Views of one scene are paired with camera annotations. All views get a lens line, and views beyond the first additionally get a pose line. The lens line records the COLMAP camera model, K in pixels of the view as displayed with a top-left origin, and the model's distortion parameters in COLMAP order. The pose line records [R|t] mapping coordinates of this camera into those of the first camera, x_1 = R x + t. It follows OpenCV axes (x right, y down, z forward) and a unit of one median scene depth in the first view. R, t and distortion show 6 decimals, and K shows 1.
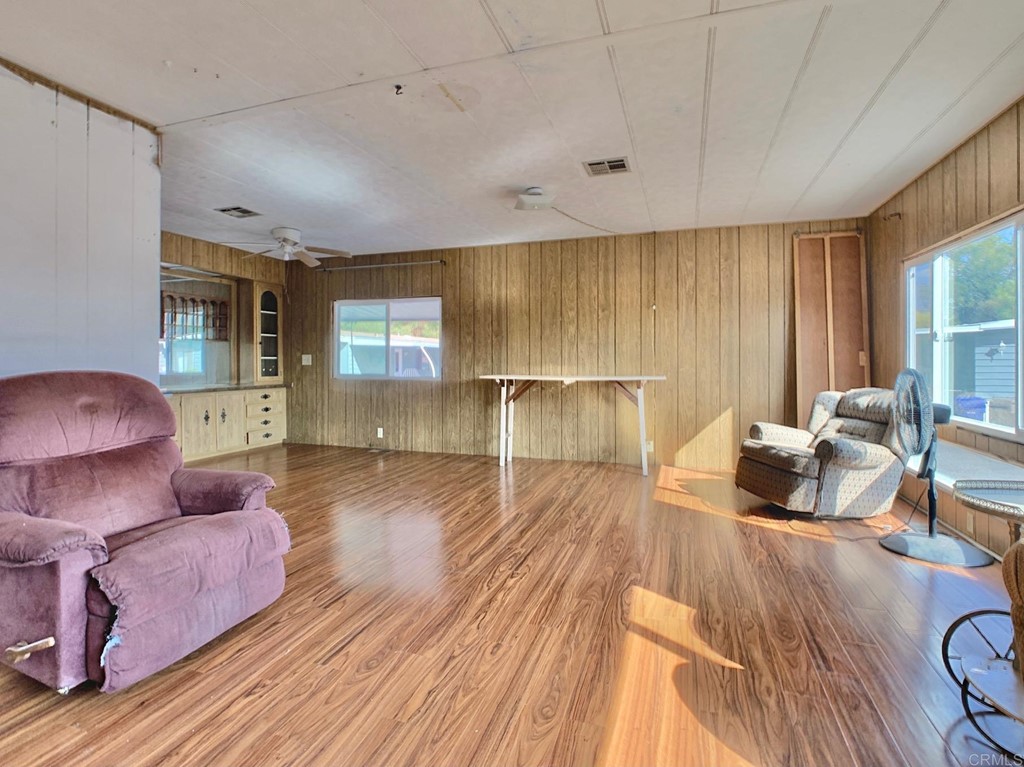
lens RADIAL K [[528.7, 0, 494.1], [0, 528.7, 381.4], [0, 0, 1]] dist [-0.026865, 0.006057]
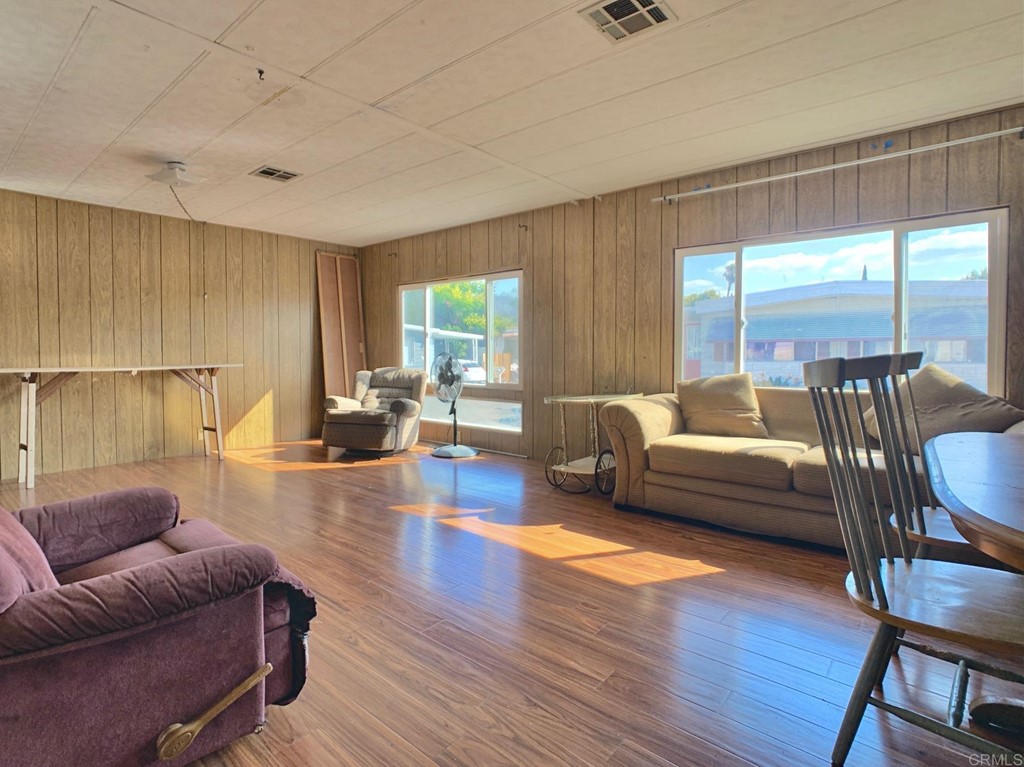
lens RADIAL K [[528.7, 0, 508.4], [0, 528.7, 382.5], [0, 0, 1]] dist [-0.026865, 0.006057]
pose [[0.364908, -0.053192, 0.929523, -0.441346], [0.039356, 0.998356, 0.041681, 0.006157], [-0.930211, 0.021373, 0.366402, 0.091673]]
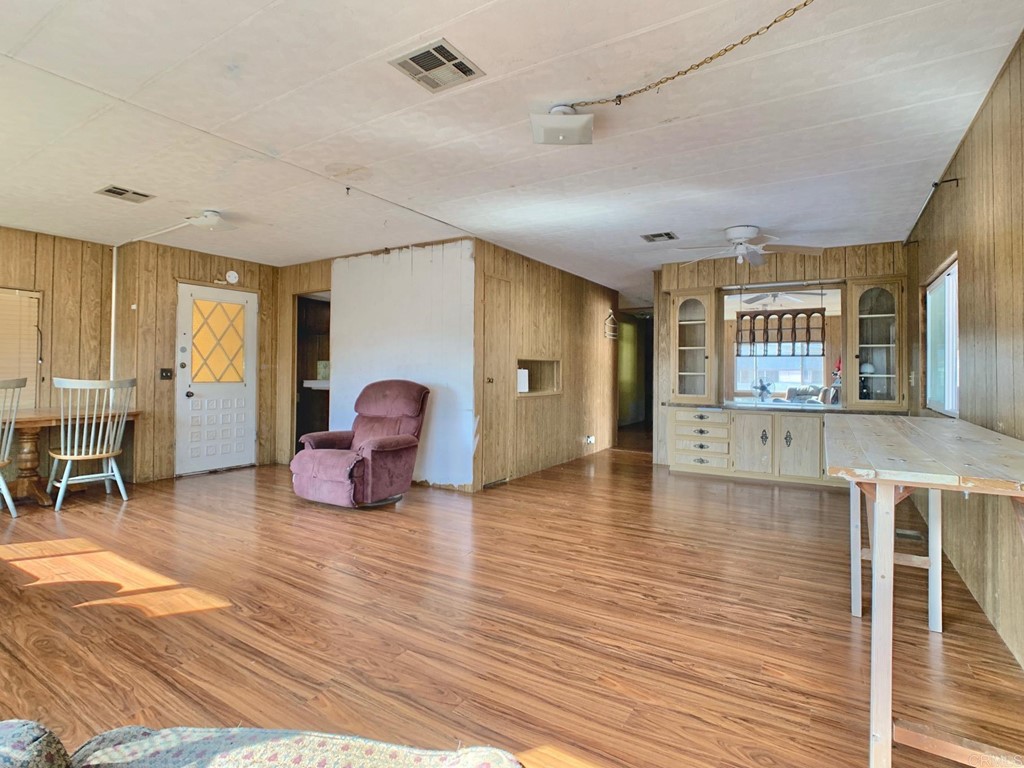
lens RADIAL K [[528.7, 0, 511.4], [0, 528.7, 375.3], [0, 0, 1]] dist [-0.026865, 0.006057]
pose [[-0.215037, 0.006340, -0.976585, 0.538874], [-0.050064, 0.998593, 0.017507, -0.041973], [0.975322, 0.052657, -0.214417, 0.829528]]
